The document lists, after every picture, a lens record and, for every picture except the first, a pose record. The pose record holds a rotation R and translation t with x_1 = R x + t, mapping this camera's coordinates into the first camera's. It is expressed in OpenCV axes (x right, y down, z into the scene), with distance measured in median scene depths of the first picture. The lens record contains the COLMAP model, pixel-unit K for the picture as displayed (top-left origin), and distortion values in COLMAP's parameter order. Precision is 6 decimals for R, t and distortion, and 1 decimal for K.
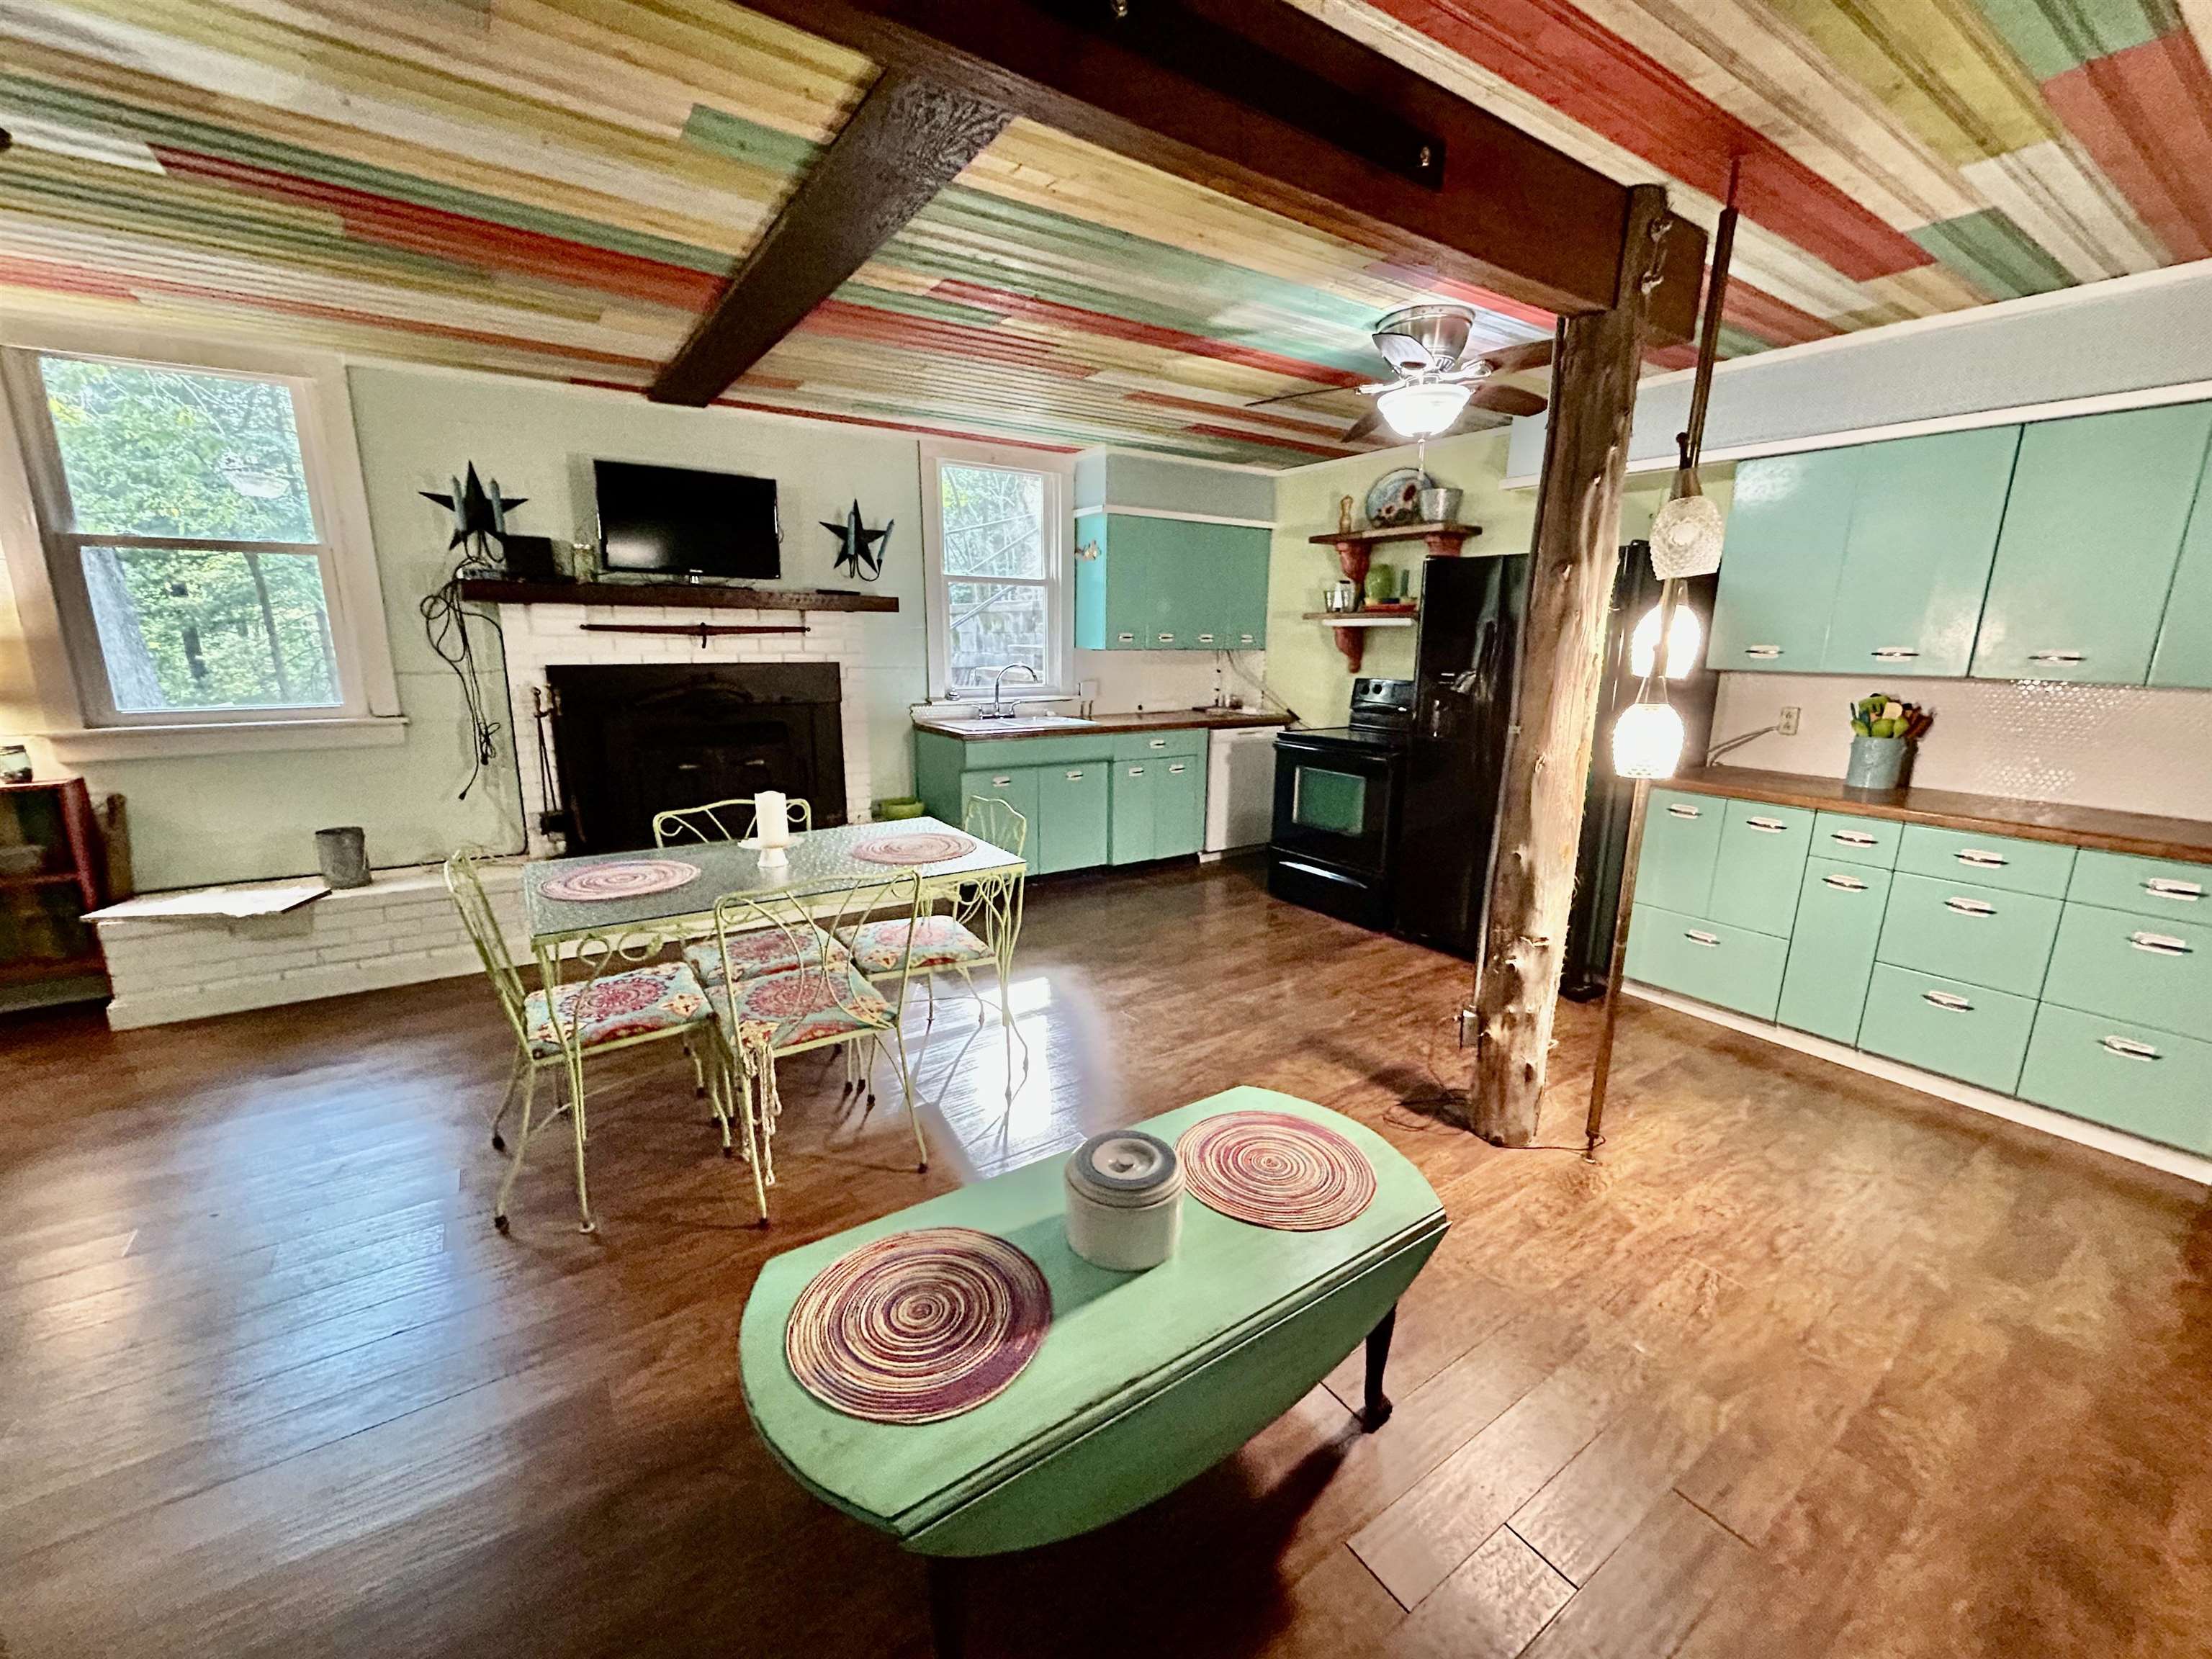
lens RADIAL K [[895.8, 0, 1103.8], [0, 895.8, 828.0], [0, 0, 1]] dist [0.000173, 0.000165]
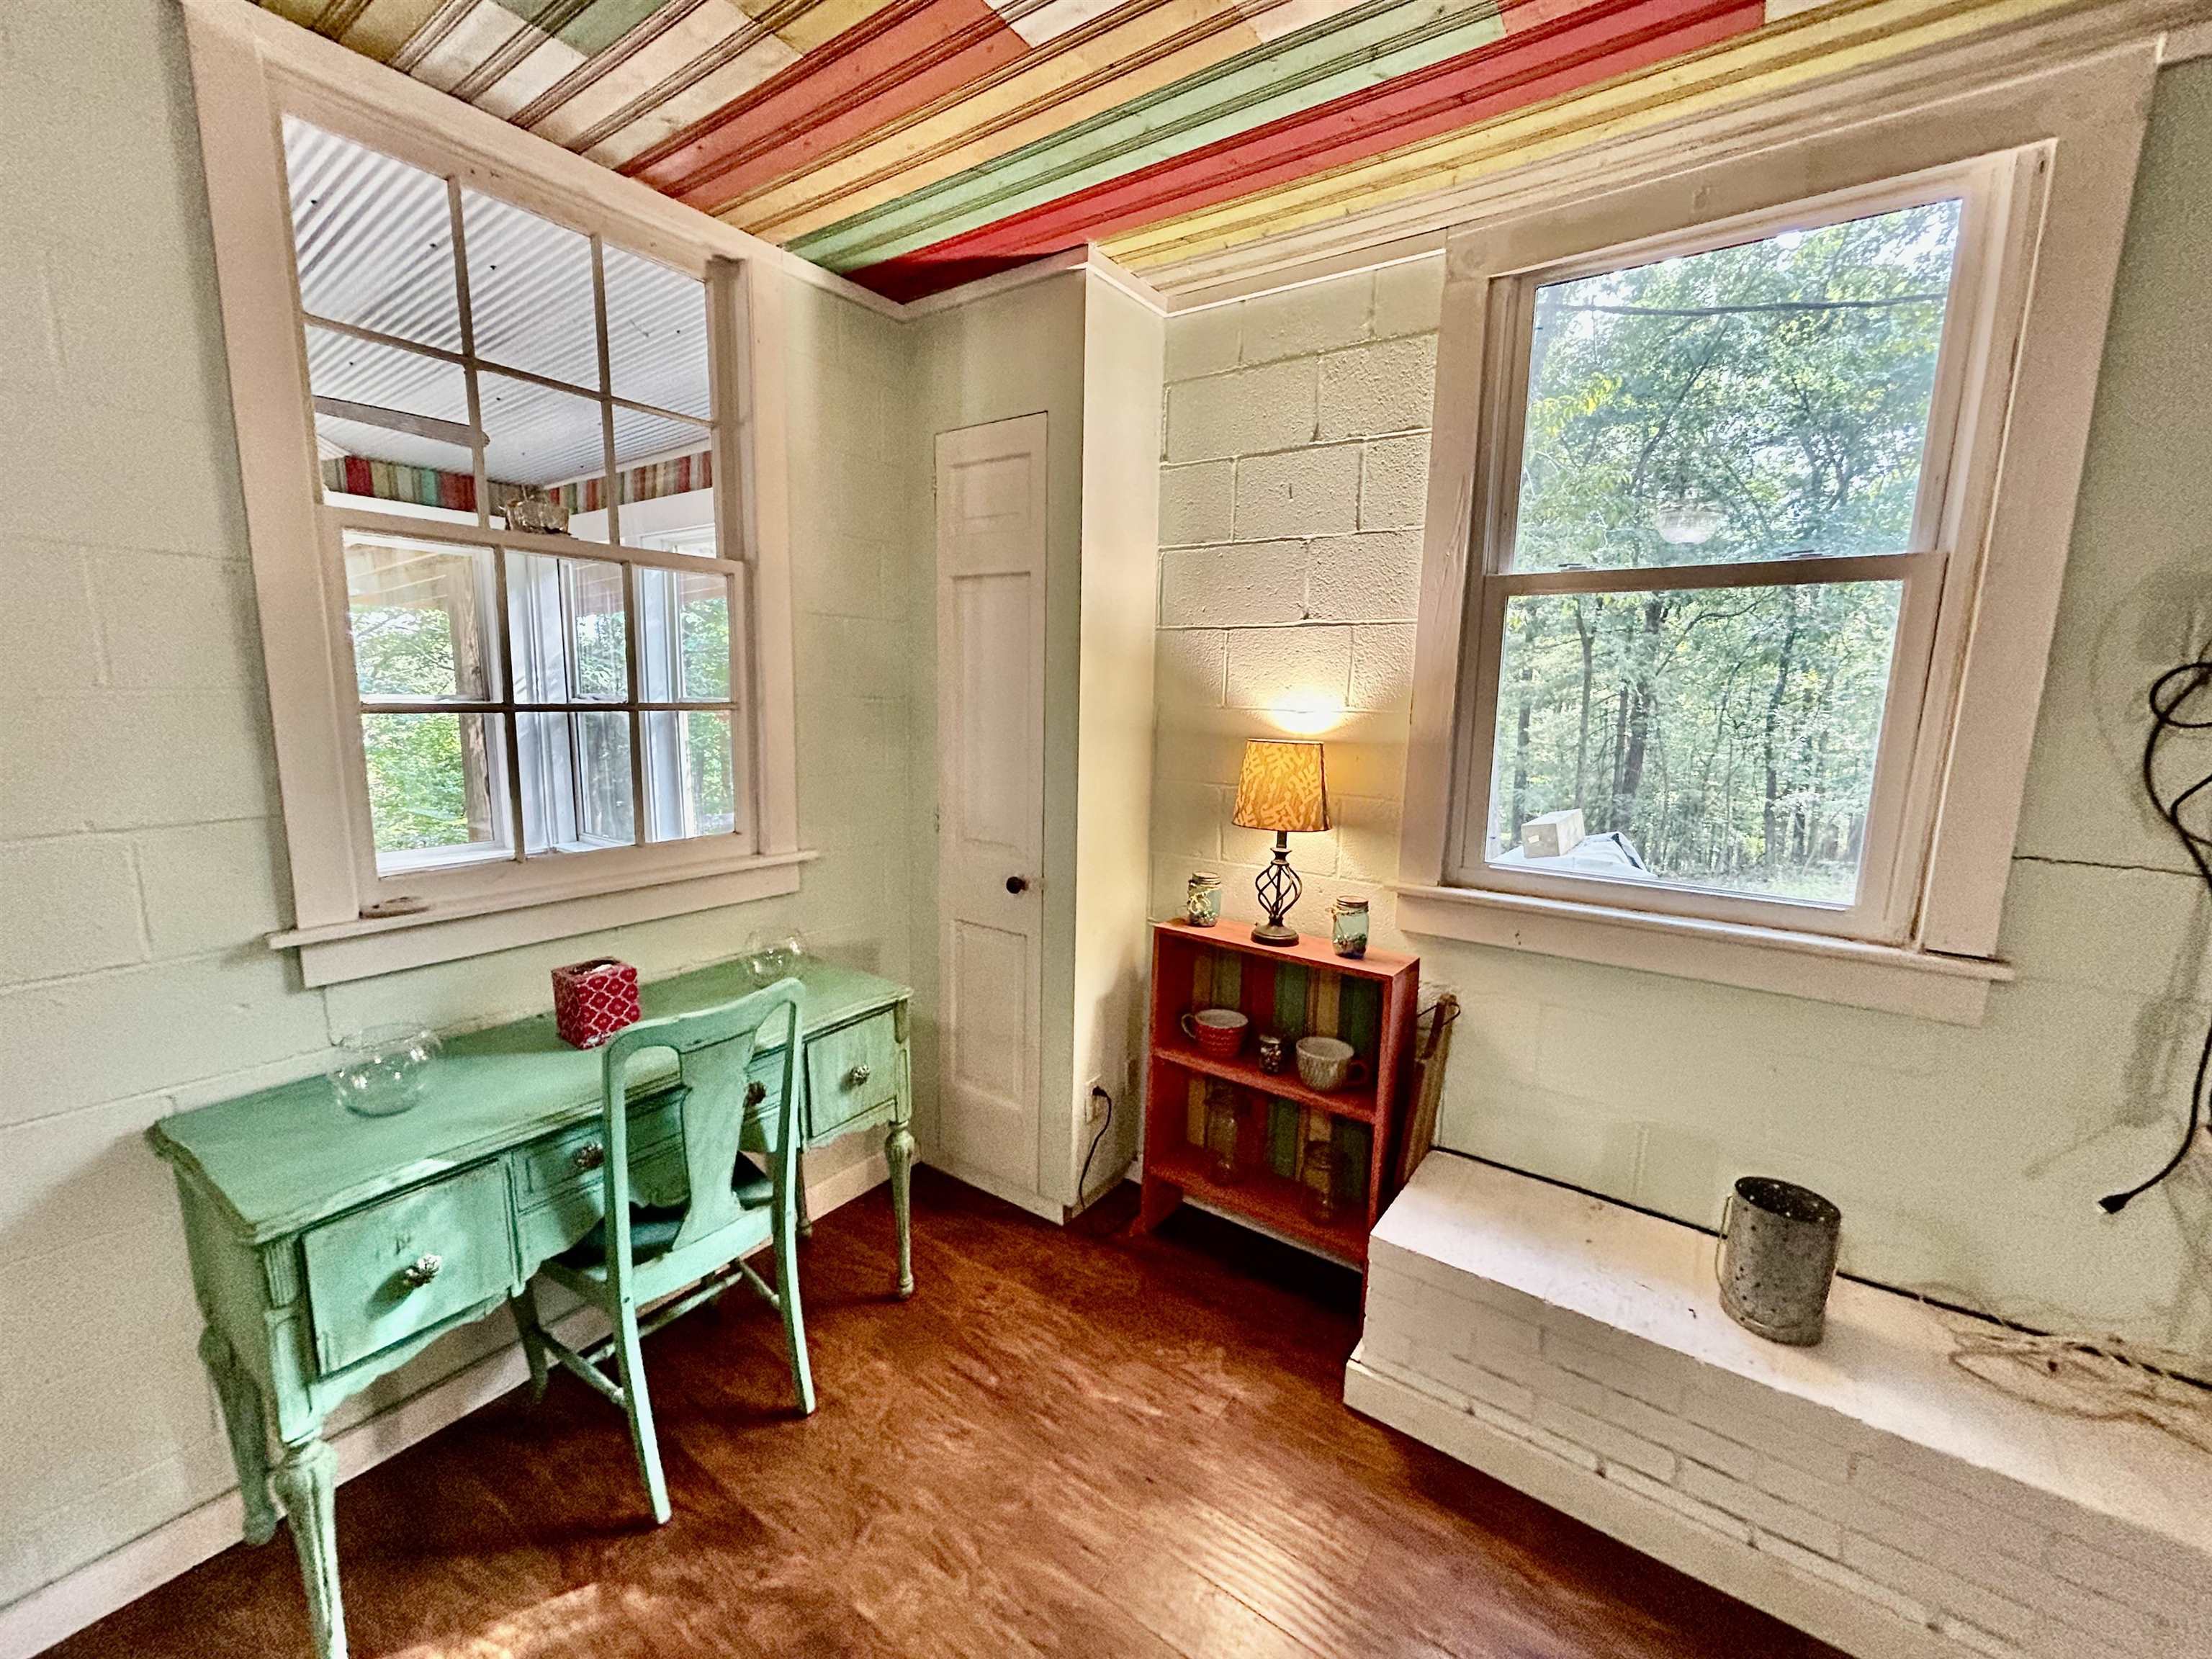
lens RADIAL K [[895.8, 0, 1104.3], [0, 895.8, 830.8], [0, 0, 1]] dist [0.000173, 0.000165]
pose [[0.347682, 0.145219, -0.926299, -0.558031], [-0.221806, 0.972630, 0.069229, -0.120650], [0.910999, 0.181389, 0.370376, 0.474829]]
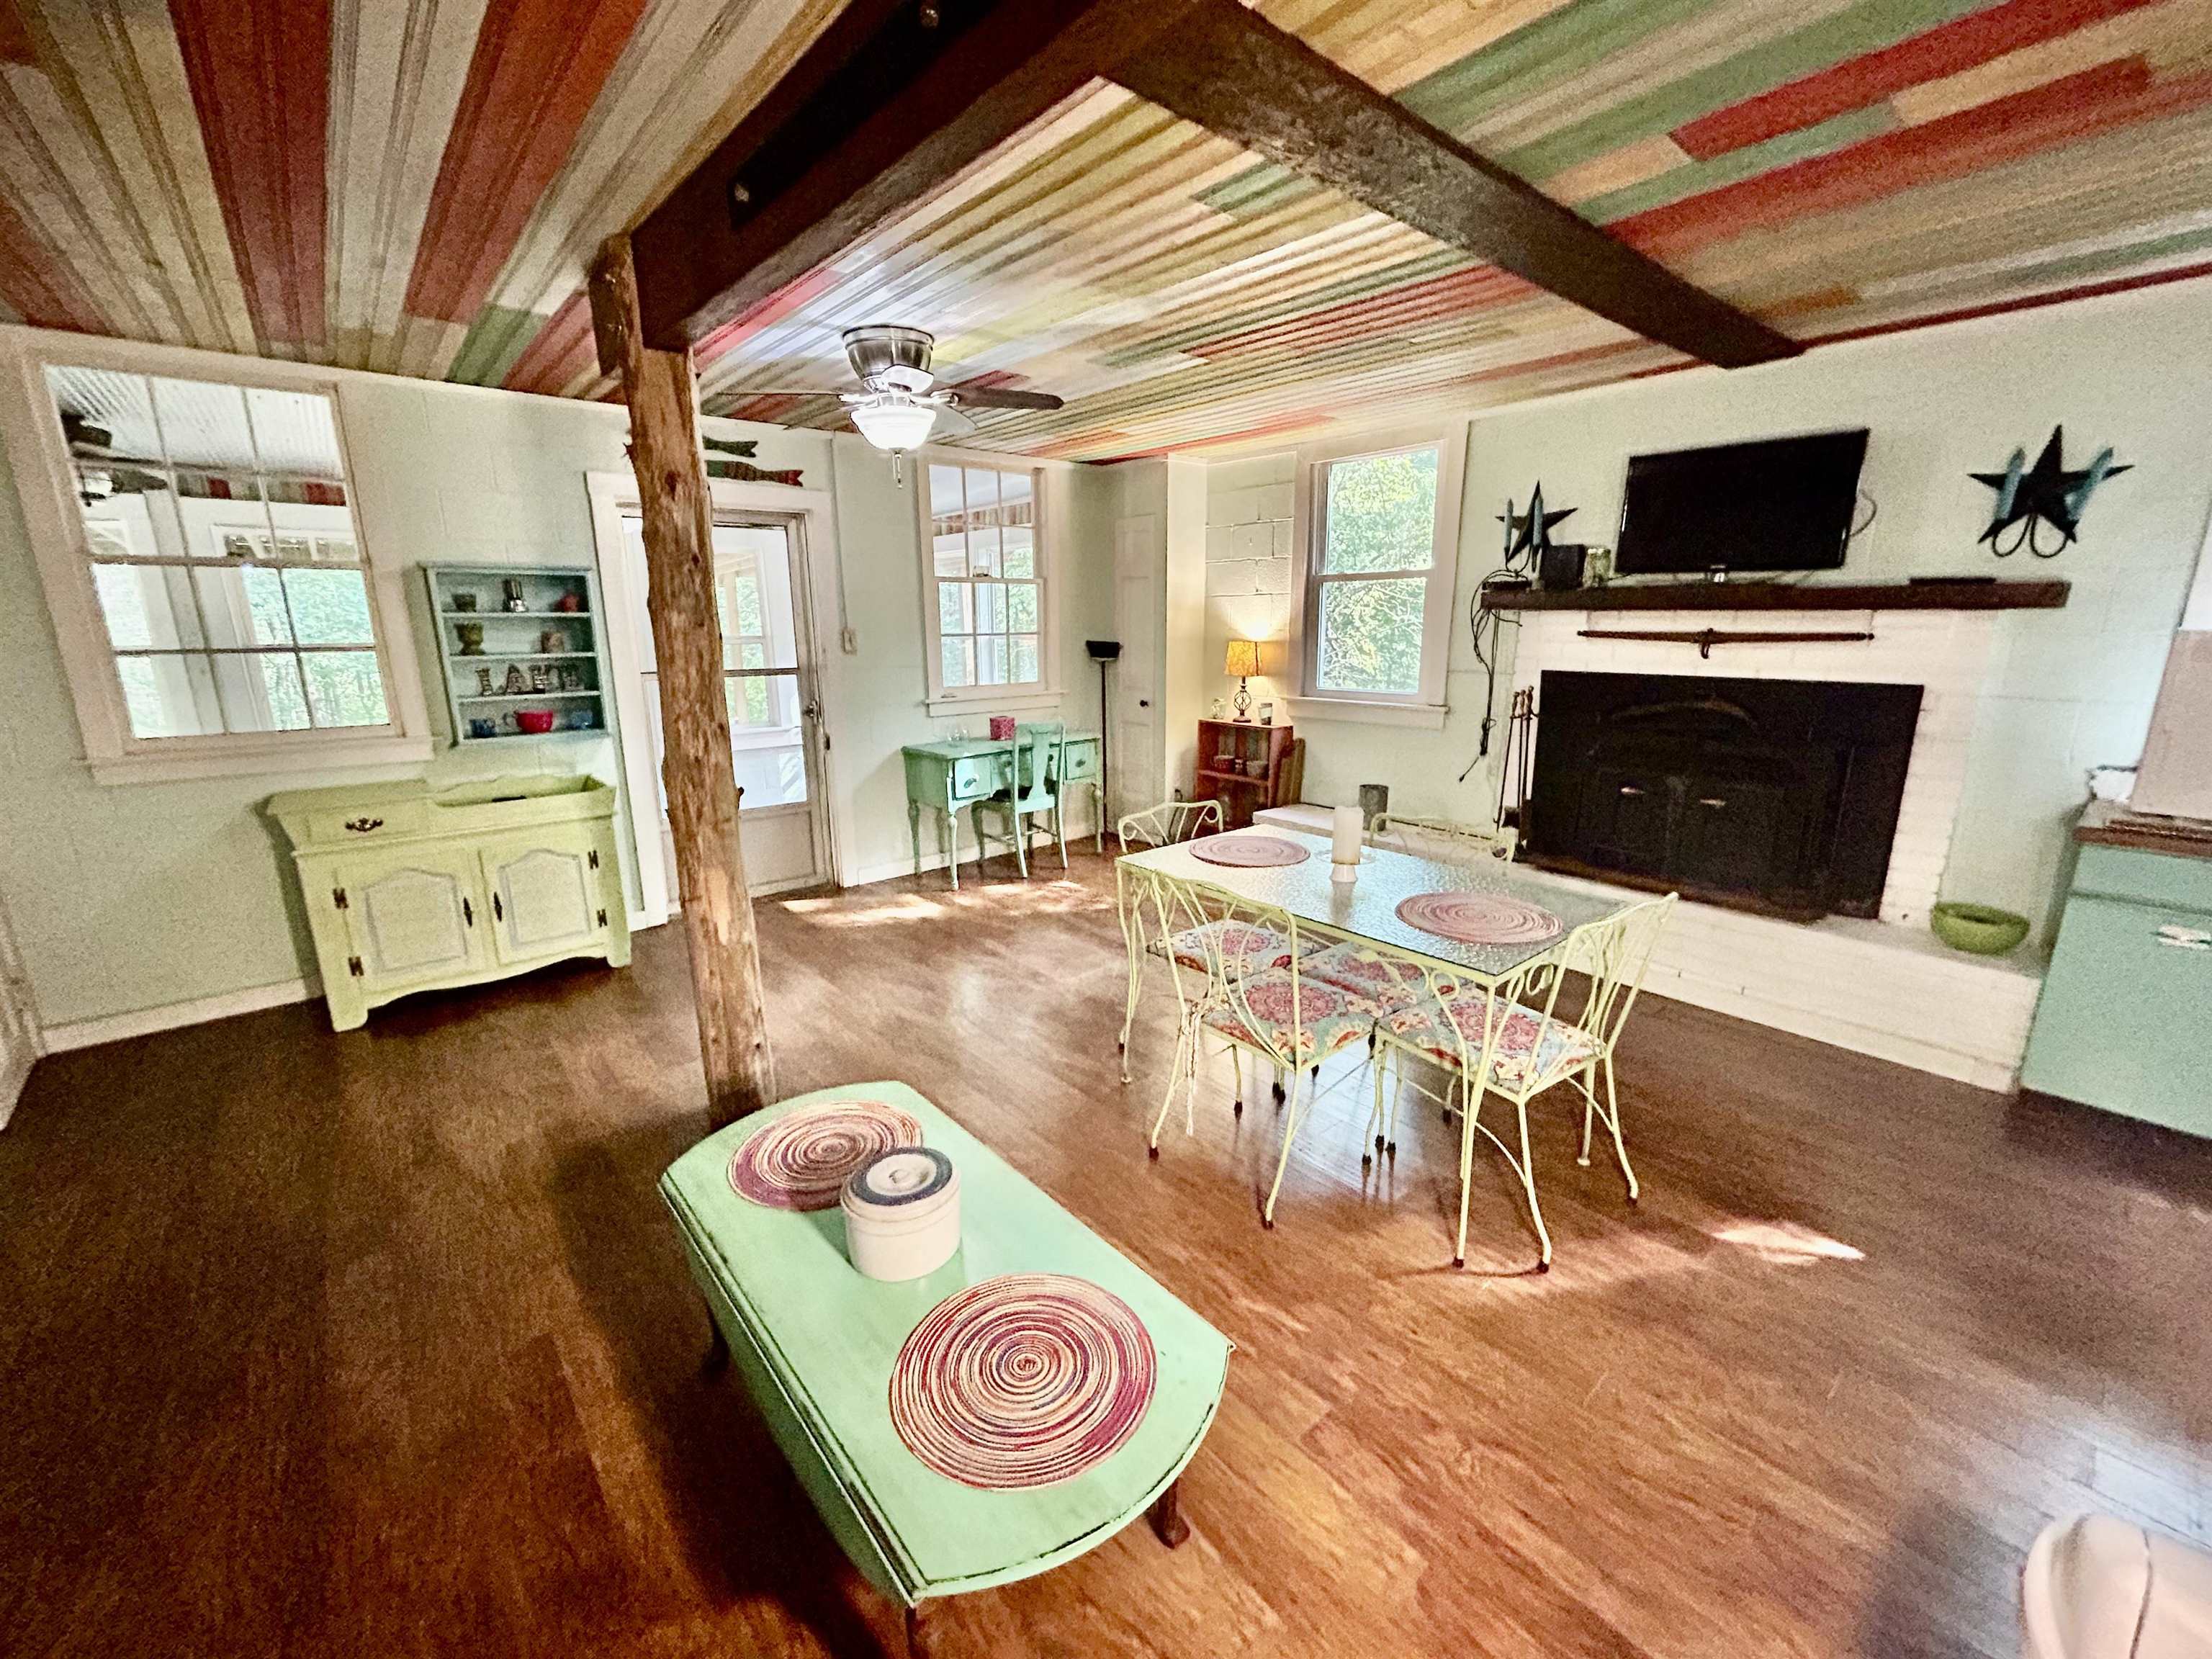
lens RADIAL K [[895.8, 0, 1102.1], [0, 895.8, 830.2], [0, 0, 1]] dist [0.000173, 0.000165]
pose [[0.102654, 0.219411, -0.970217, 0.385488], [-0.208282, 0.958489, 0.194722, -0.103457], [0.972667, 0.182089, 0.144092, 0.402336]]
